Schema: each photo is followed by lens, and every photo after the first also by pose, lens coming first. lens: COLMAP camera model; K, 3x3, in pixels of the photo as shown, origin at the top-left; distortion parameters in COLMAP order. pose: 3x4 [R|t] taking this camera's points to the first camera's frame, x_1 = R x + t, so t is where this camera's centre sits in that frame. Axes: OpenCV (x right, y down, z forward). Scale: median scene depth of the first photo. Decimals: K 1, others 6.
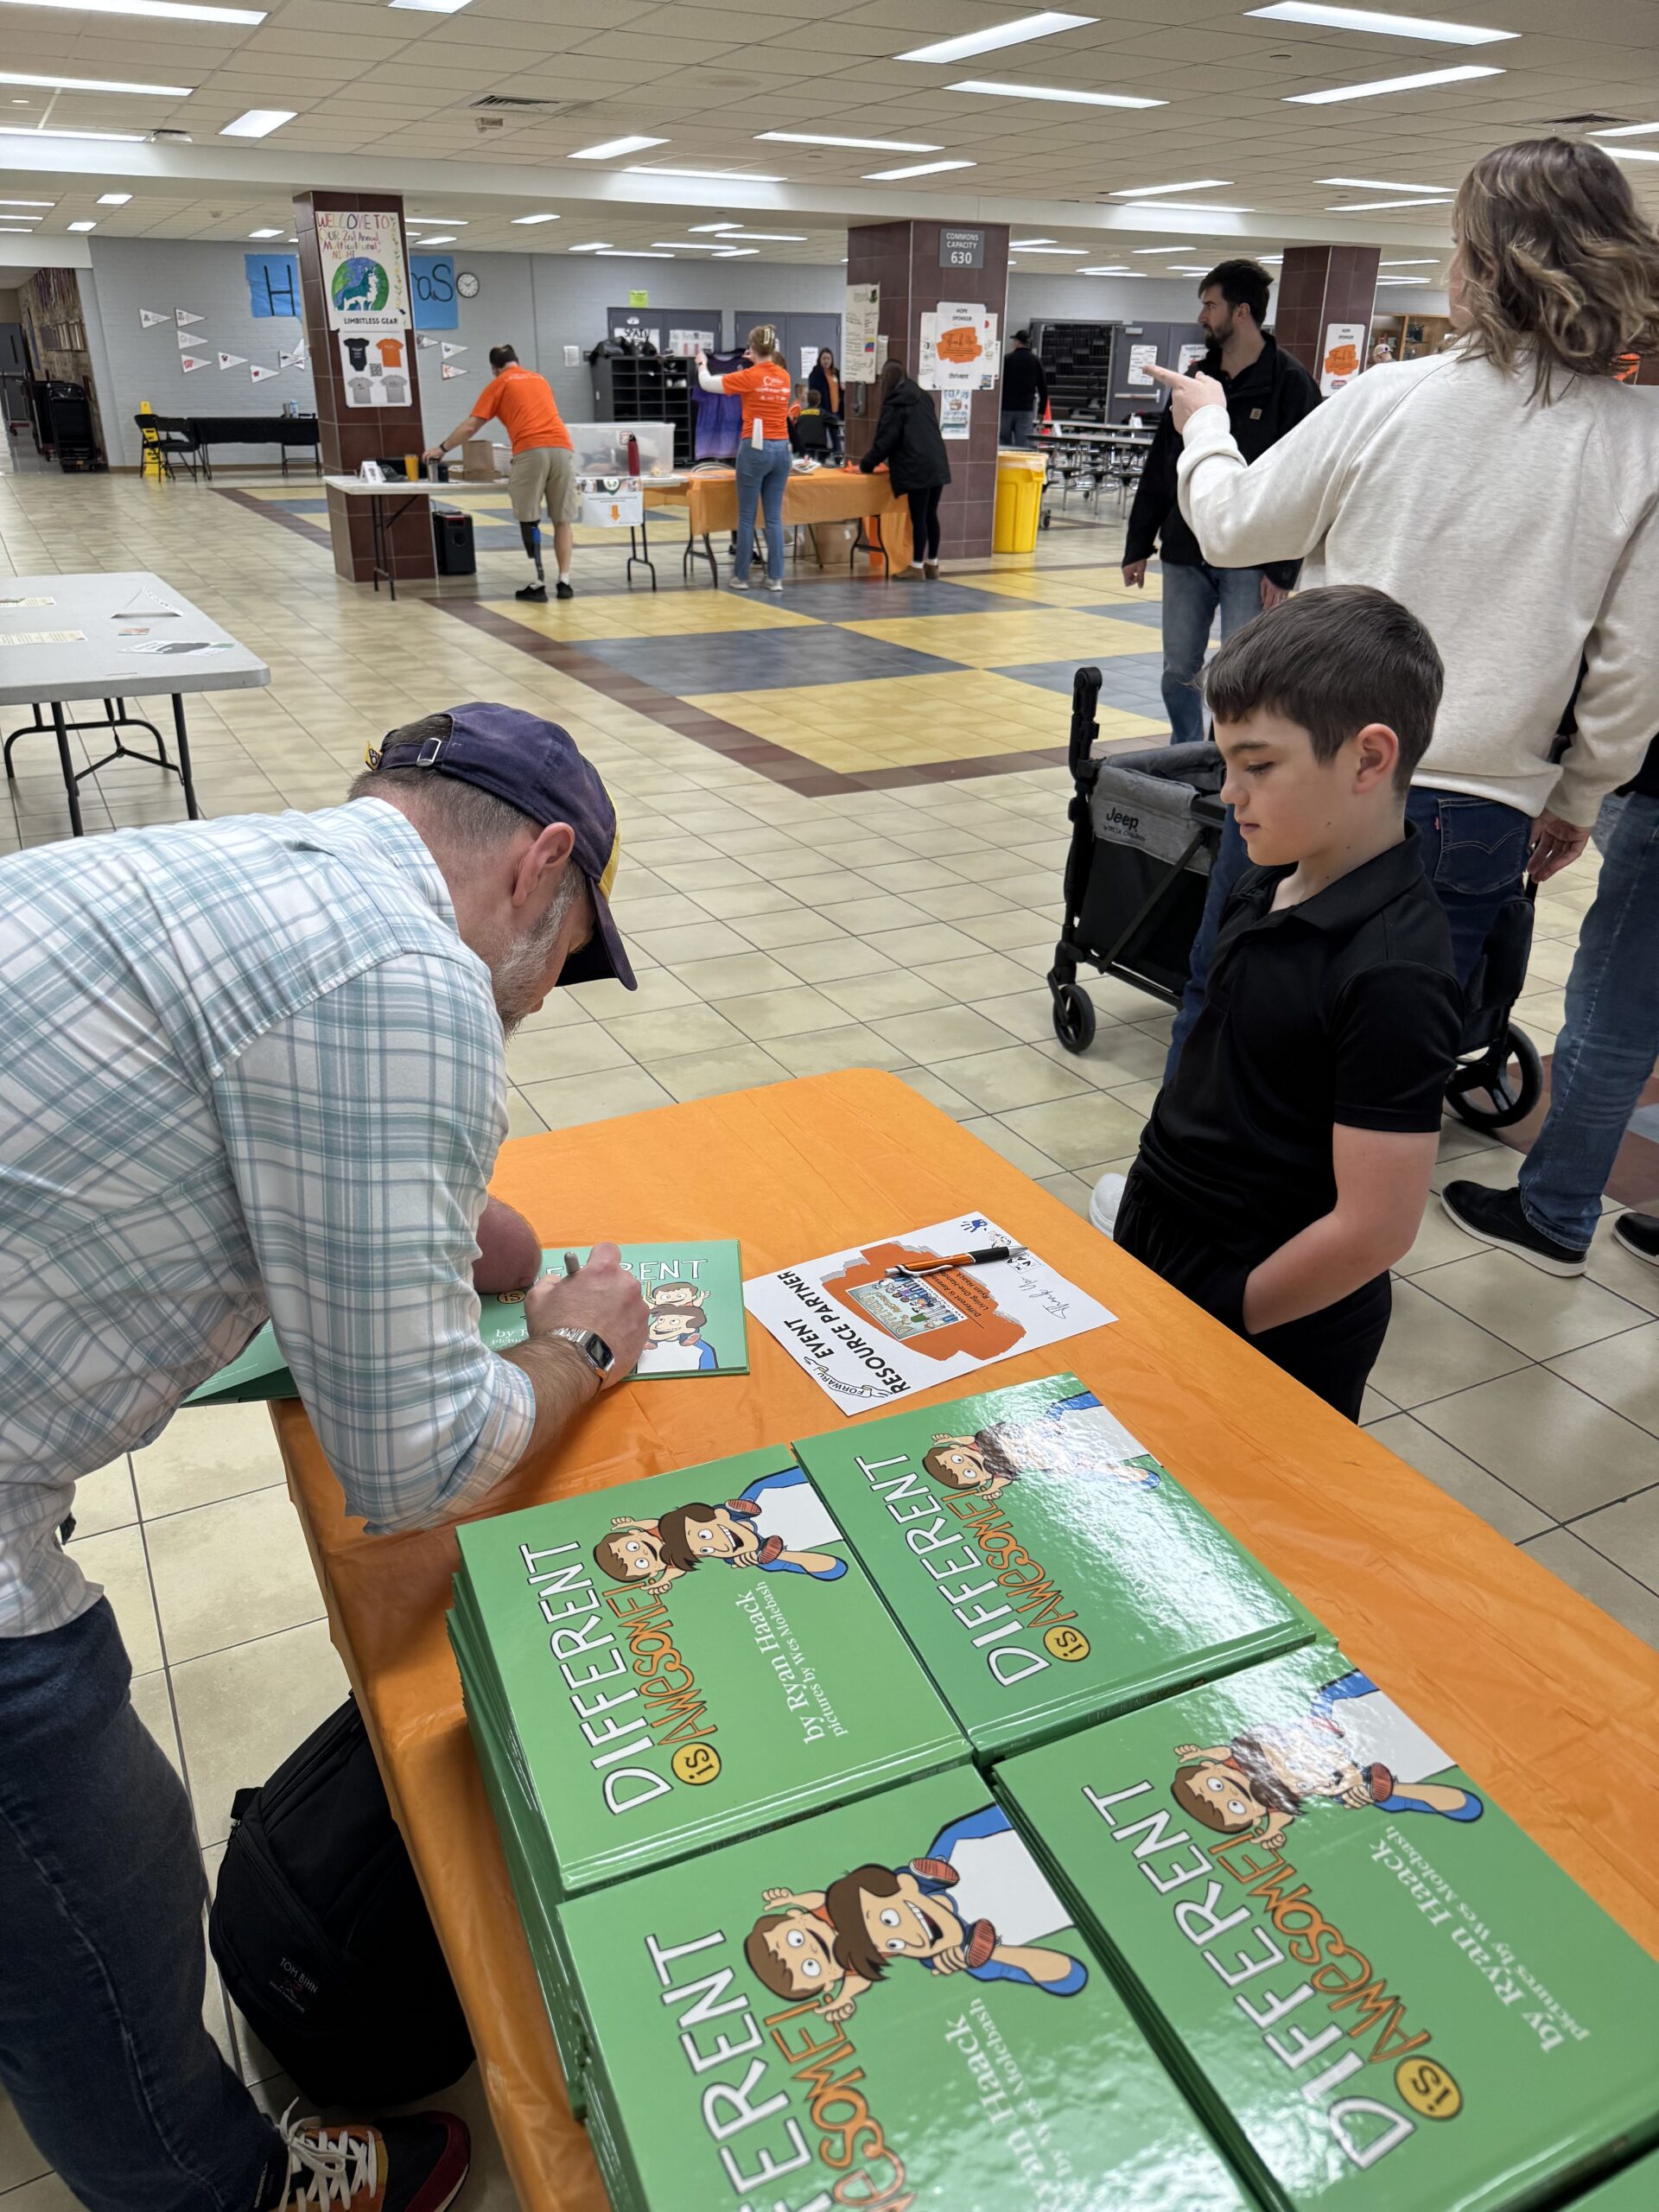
lens RADIAL K [[1582.4, 0, 815.8], [0, 1582.4, 1113.5], [0, 0, 1]] dist [-0.001829, -0.003436]
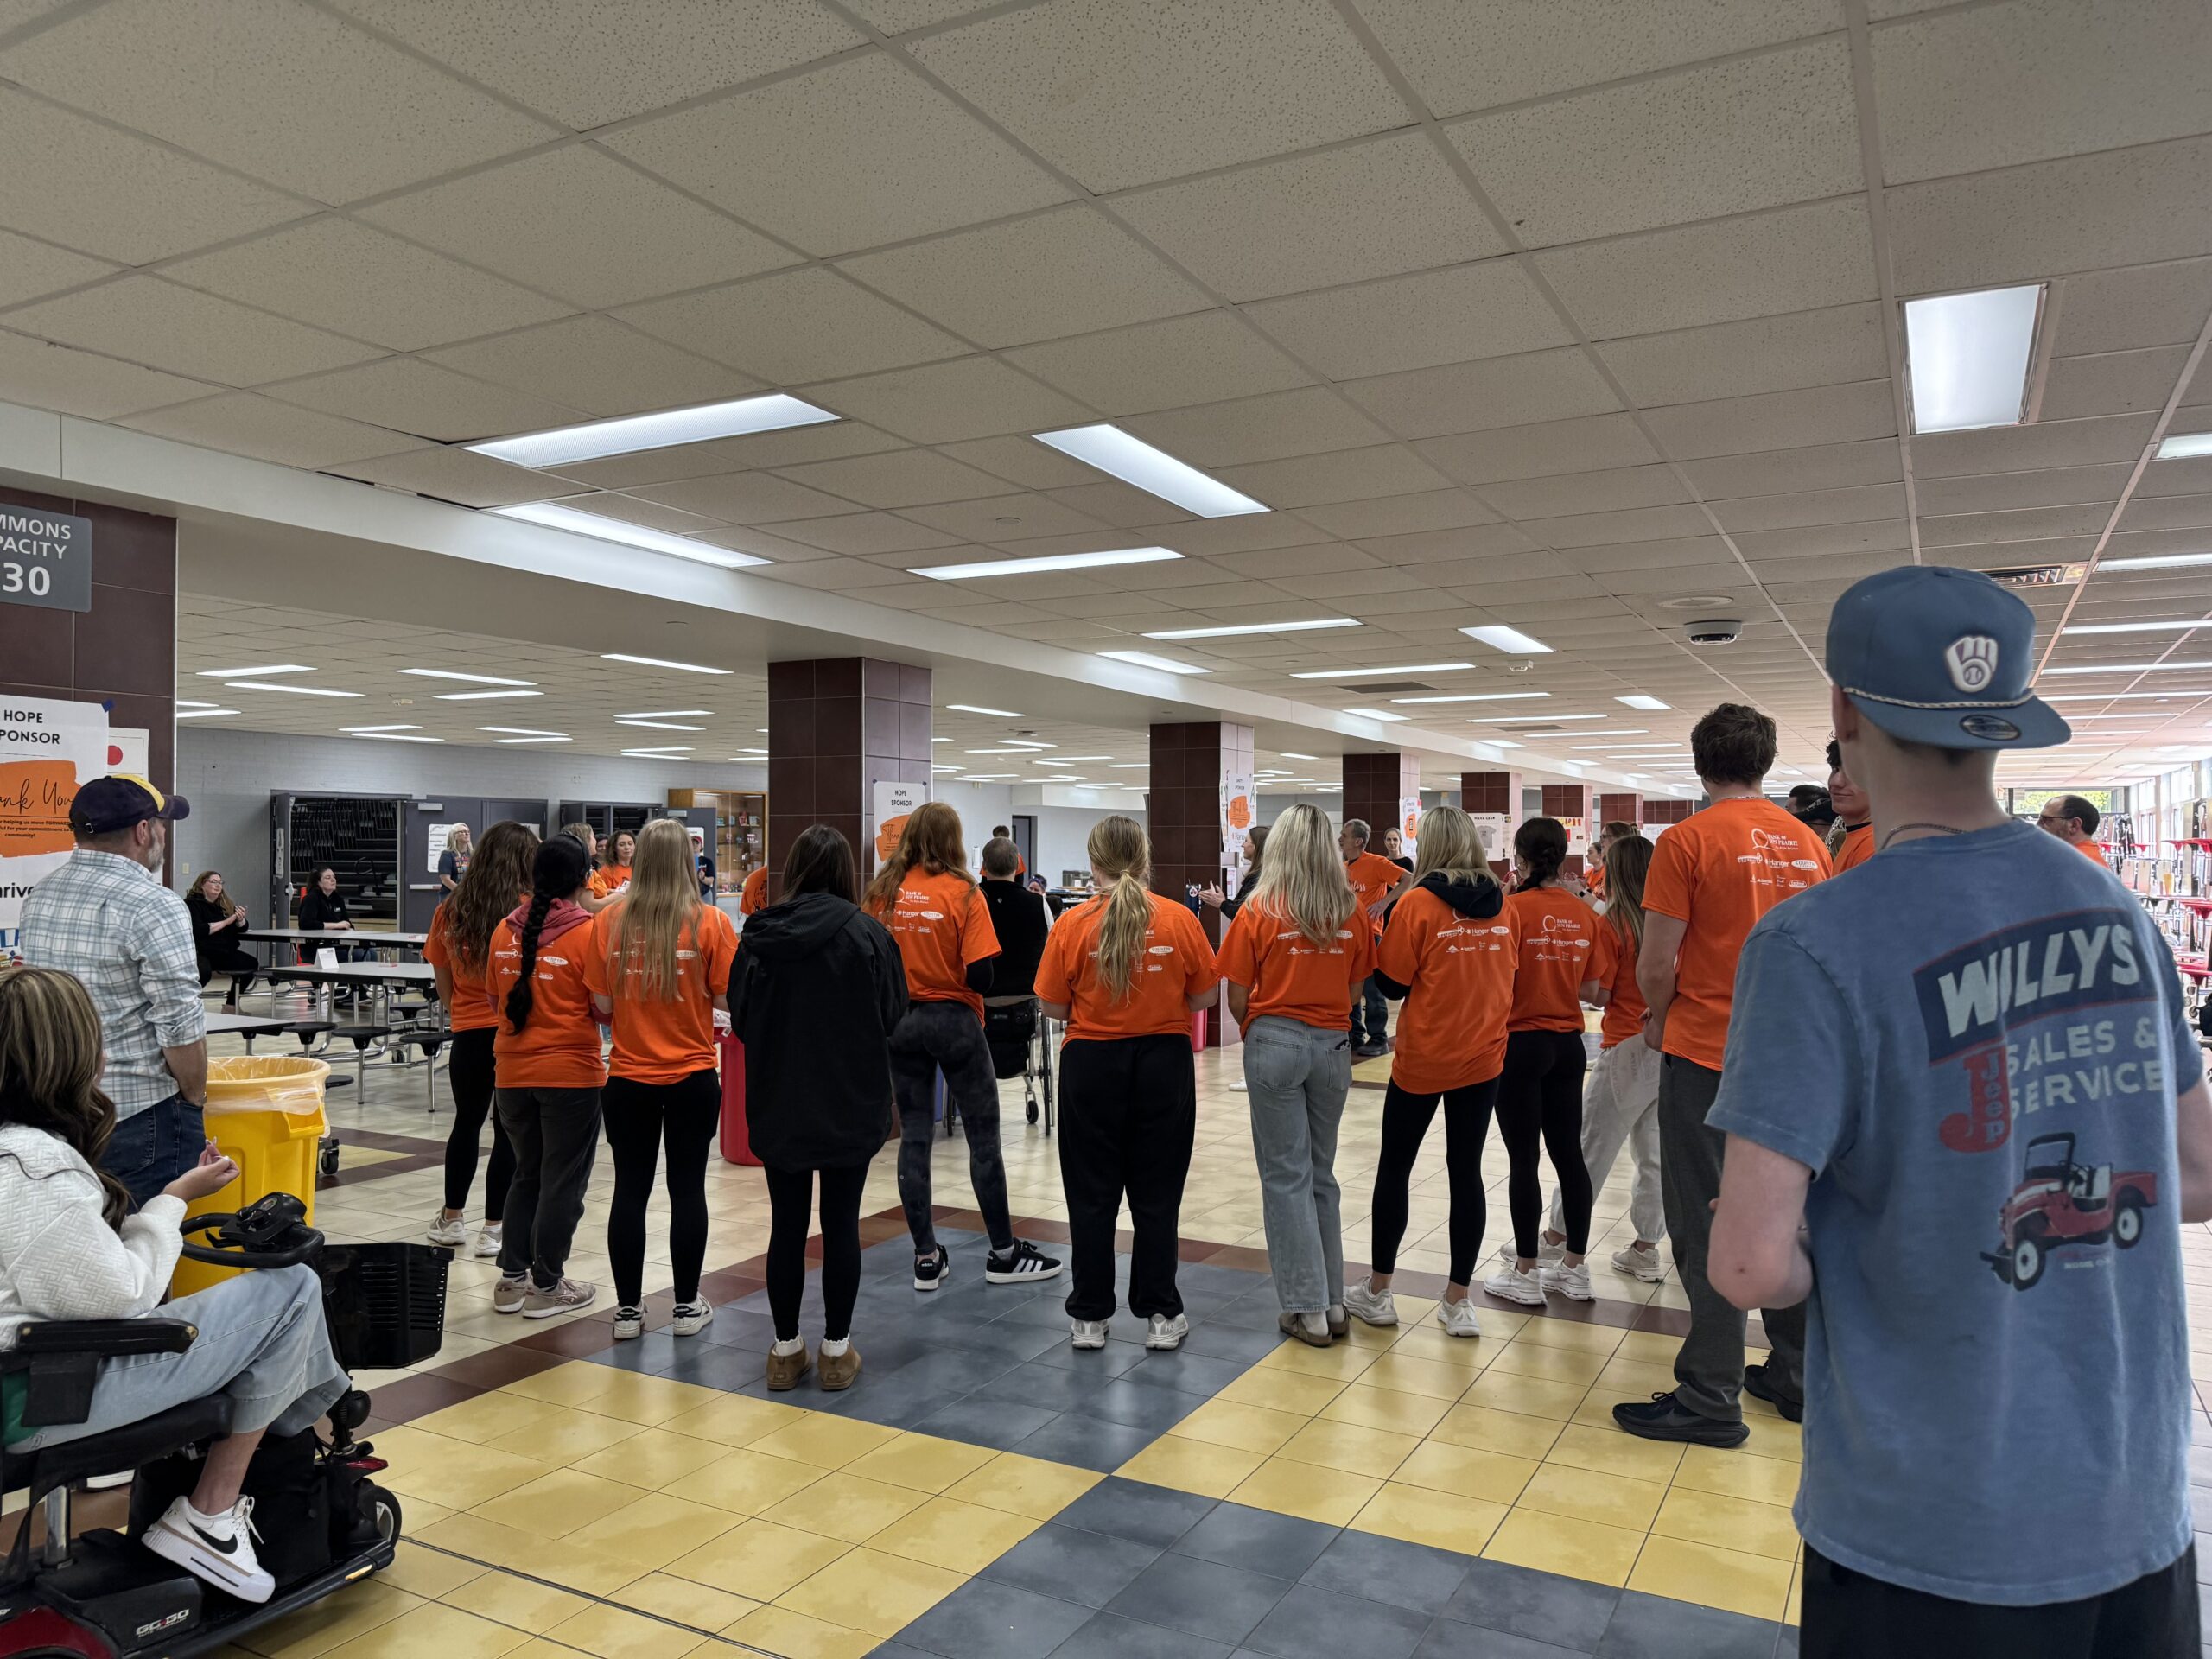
lens RADIAL K [[1582.4, 0, 1109.8], [0, 1582.4, 832.2], [0, 0, 1]] dist [-0.001829, -0.003436]
pose [[0.822130, -0.004130, 0.569285, 0.042425], [0.251404, 0.899821, -0.356536, -0.142727], [-0.510782, 0.436240, 0.740808, 0.298936]]
